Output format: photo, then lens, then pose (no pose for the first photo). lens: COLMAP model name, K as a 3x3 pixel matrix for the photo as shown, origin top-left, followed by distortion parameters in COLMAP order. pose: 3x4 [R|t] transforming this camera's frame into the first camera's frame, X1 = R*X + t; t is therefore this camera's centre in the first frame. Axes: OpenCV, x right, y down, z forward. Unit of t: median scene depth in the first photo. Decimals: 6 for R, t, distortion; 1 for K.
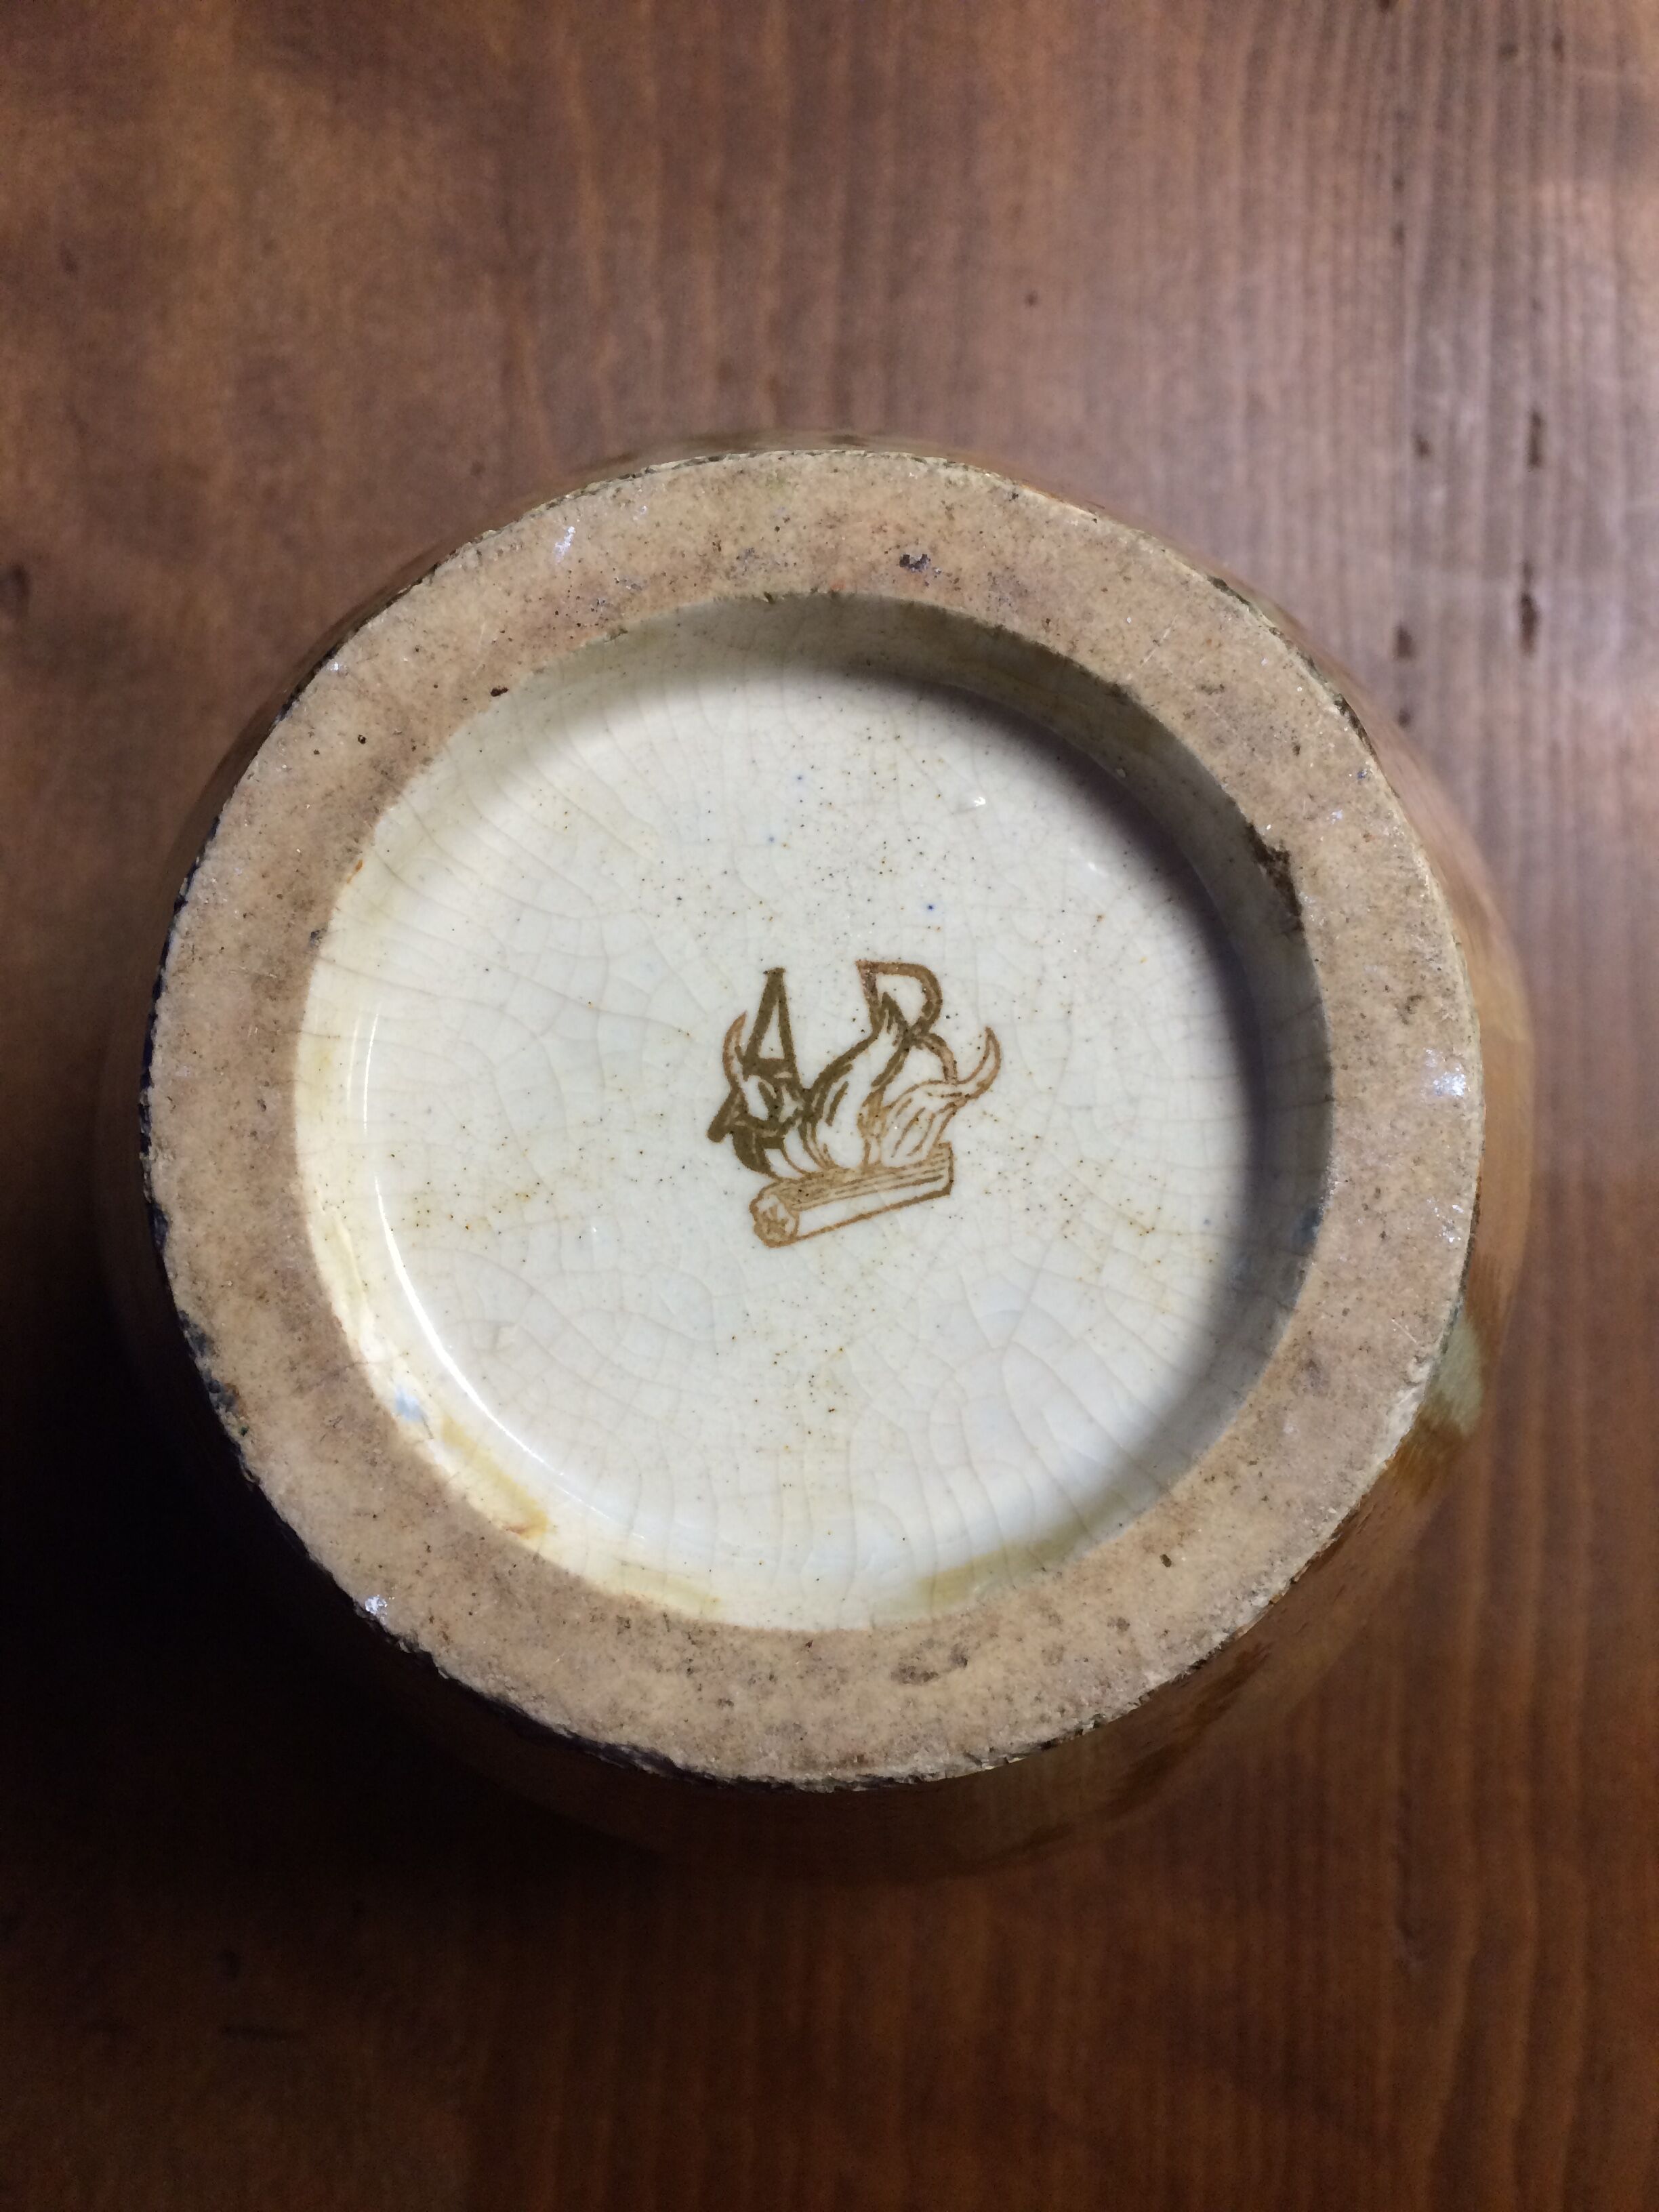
lens RADIAL K [[2015.9, 0, 867.3], [0, 2015.9, 1106.8], [0, 0, 1]] dist [0.060693, -0.166947]
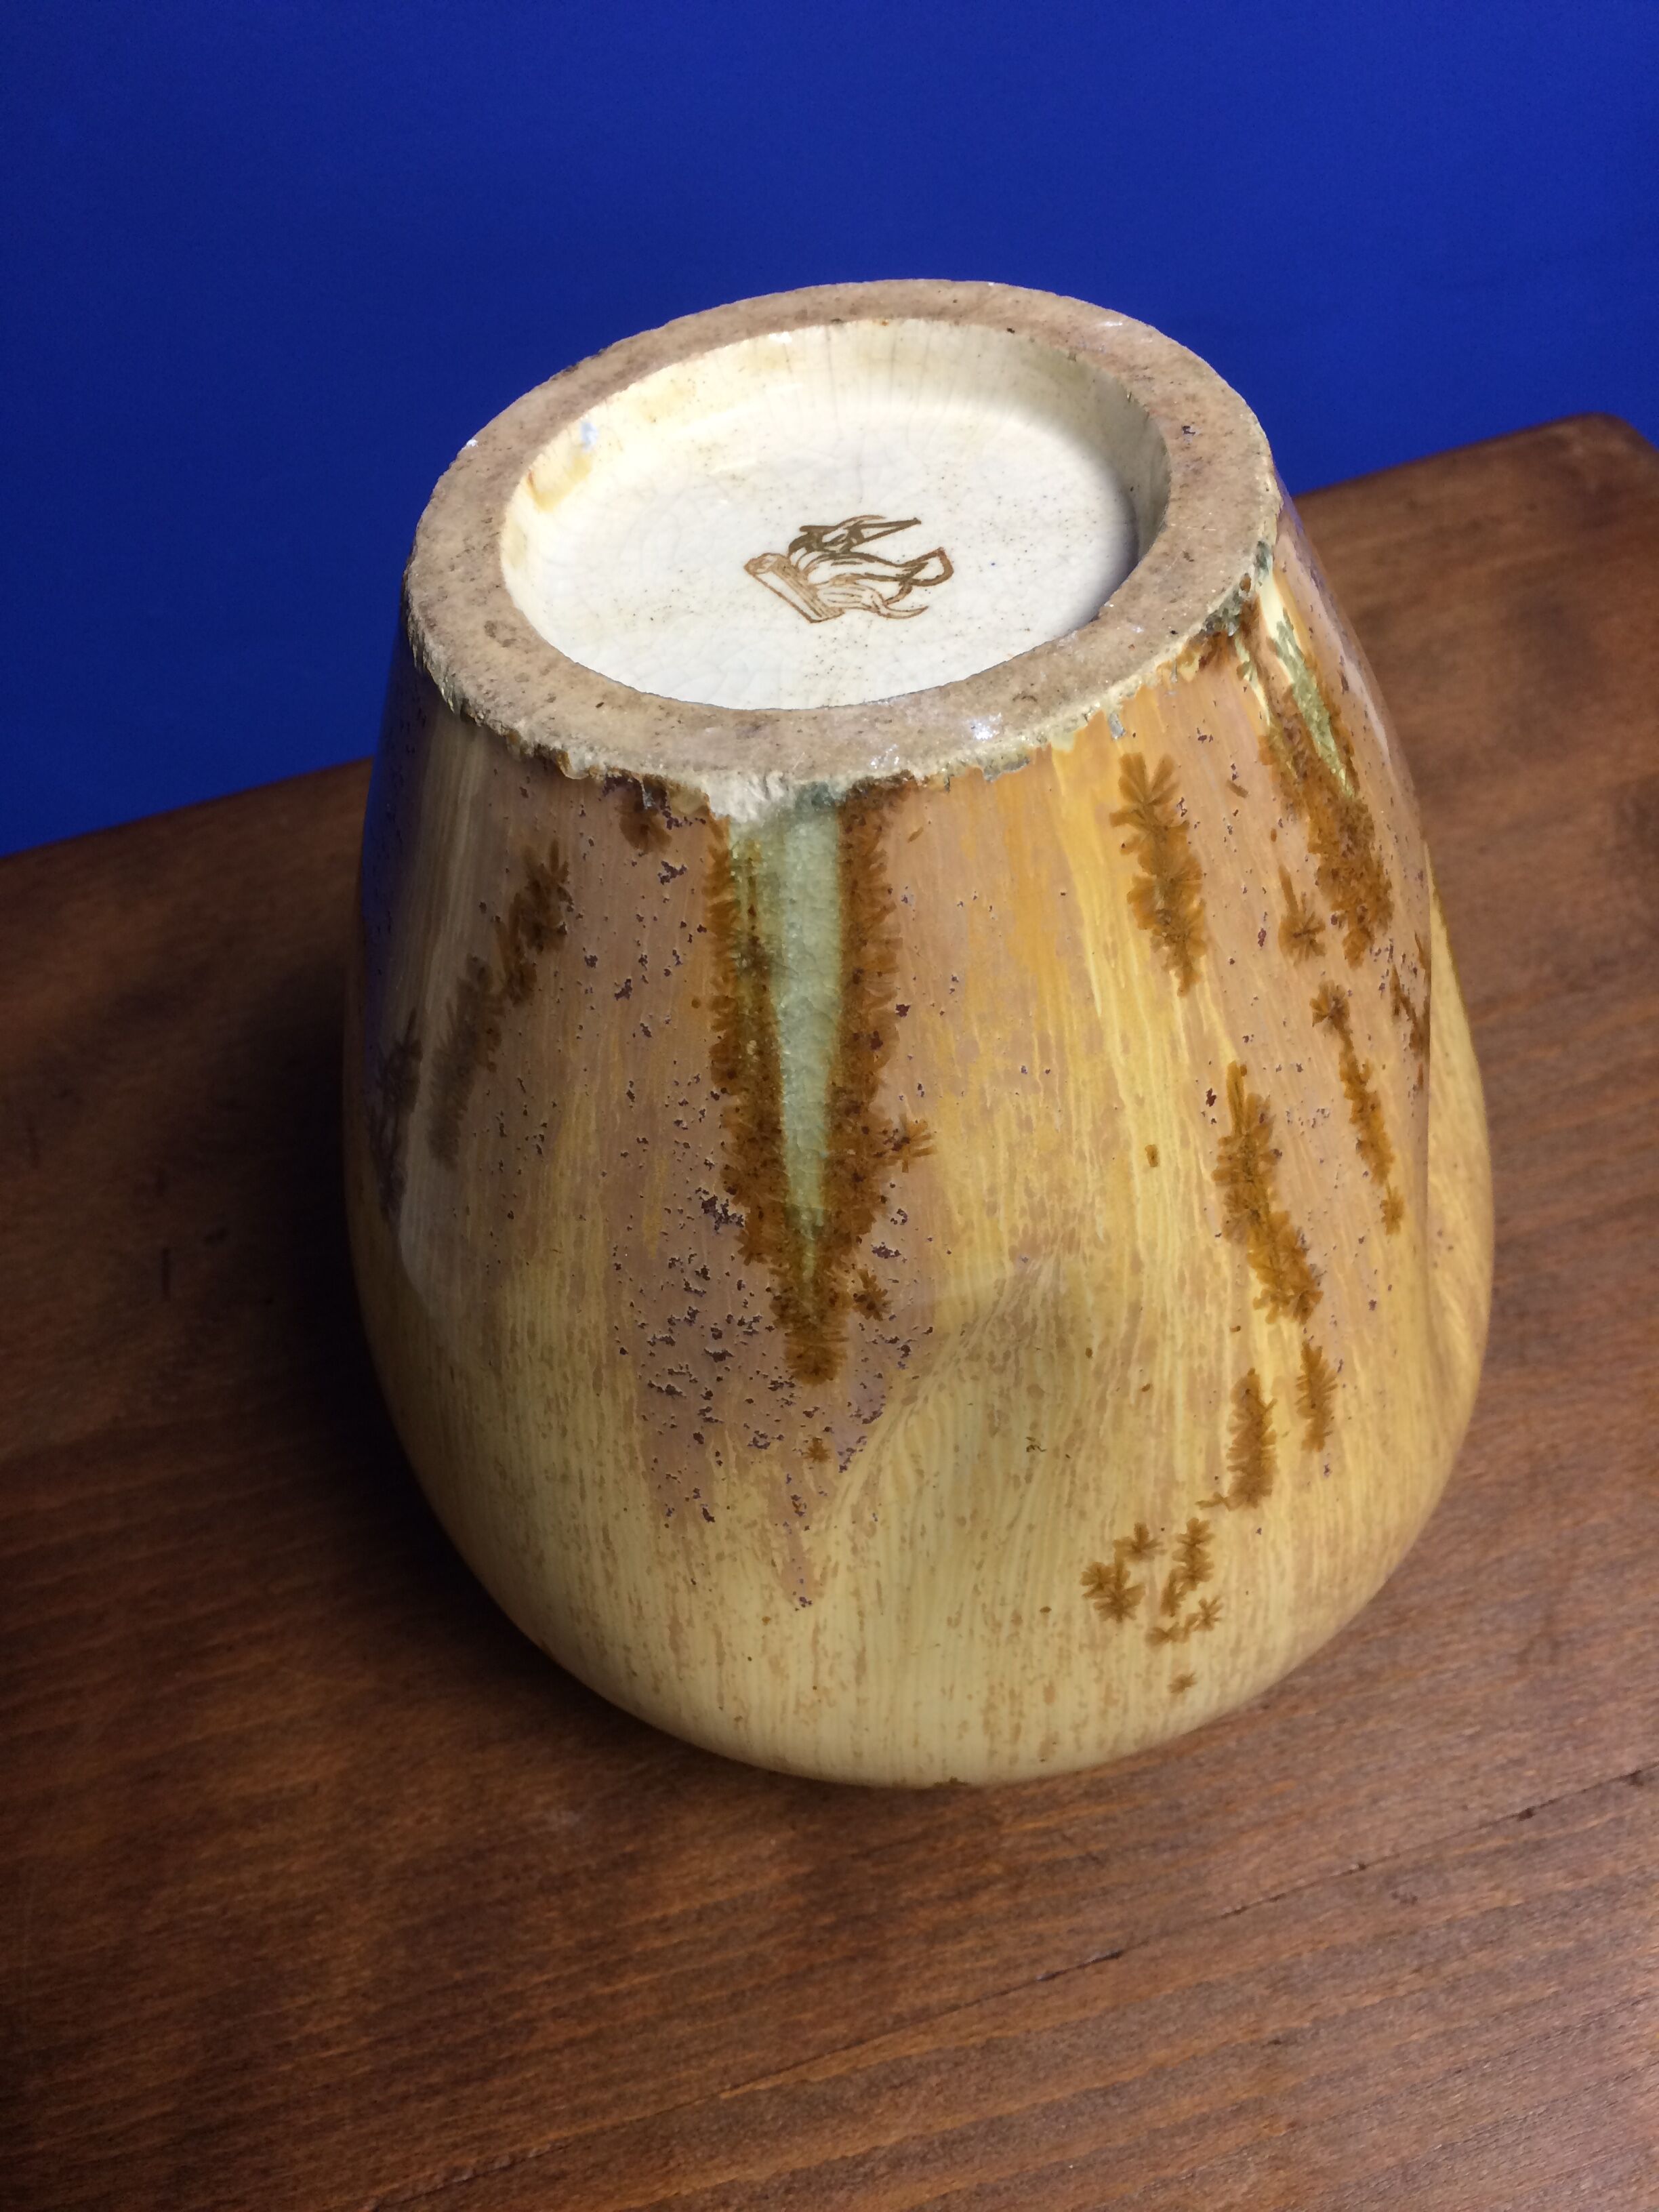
lens RADIAL K [[1993.7, 0, 829.5], [0, 1993.7, 1106.0], [0, 0, 1]] dist [0.089028, -0.180206]
pose [[0.292541, 0.700004, -0.651471, 1.235318], [-0.939811, 0.336259, -0.060709, 0.236680], [0.176567, 0.630019, 0.756241, 0.123688]]
